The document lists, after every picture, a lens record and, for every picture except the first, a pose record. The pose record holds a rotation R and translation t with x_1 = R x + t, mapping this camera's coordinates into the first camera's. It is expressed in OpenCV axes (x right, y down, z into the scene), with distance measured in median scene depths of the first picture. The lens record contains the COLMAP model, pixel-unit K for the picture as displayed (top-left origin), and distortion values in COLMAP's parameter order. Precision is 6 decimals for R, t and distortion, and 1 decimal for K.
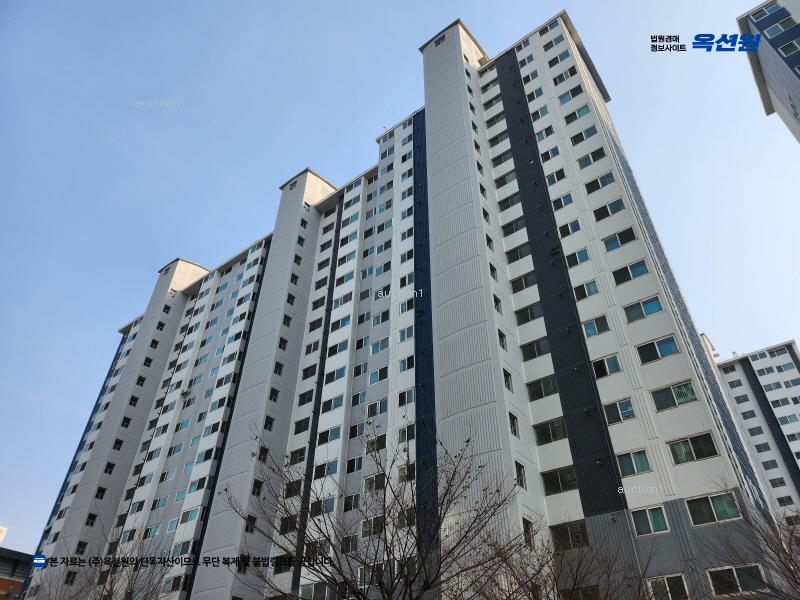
lens RADIAL K [[559.1, 0, 400.0], [0, 559.1, 300.0], [0, 0, 1]] dist [0.091707, -0.133301]
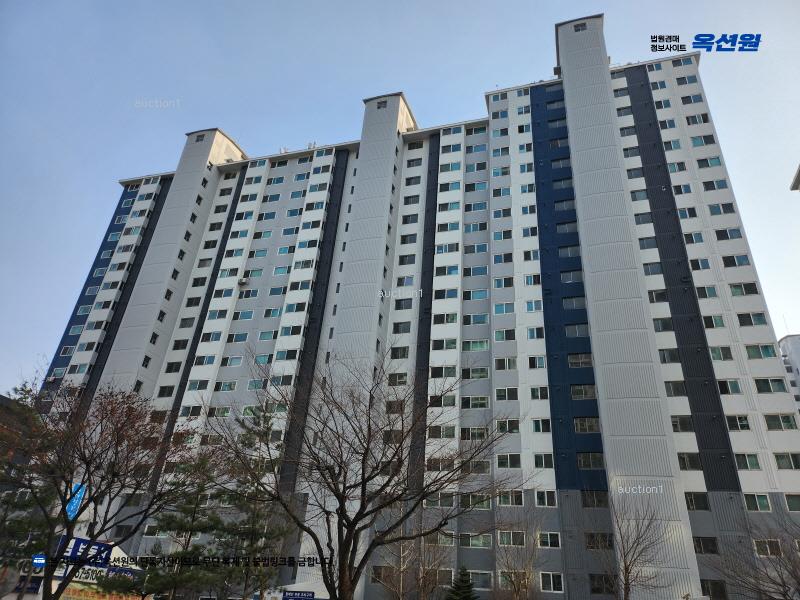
lens RADIAL K [[565.5, 0, 400.0], [0, 565.5, 300.0], [0, 0, 1]] dist [0.069089, -0.072768]
pose [[0.928386, 0.234337, 0.288418, -0.565972], [-0.281392, 0.950231, 0.133716, -0.029386], [-0.242729, -0.205299, 0.948122, -0.050075]]
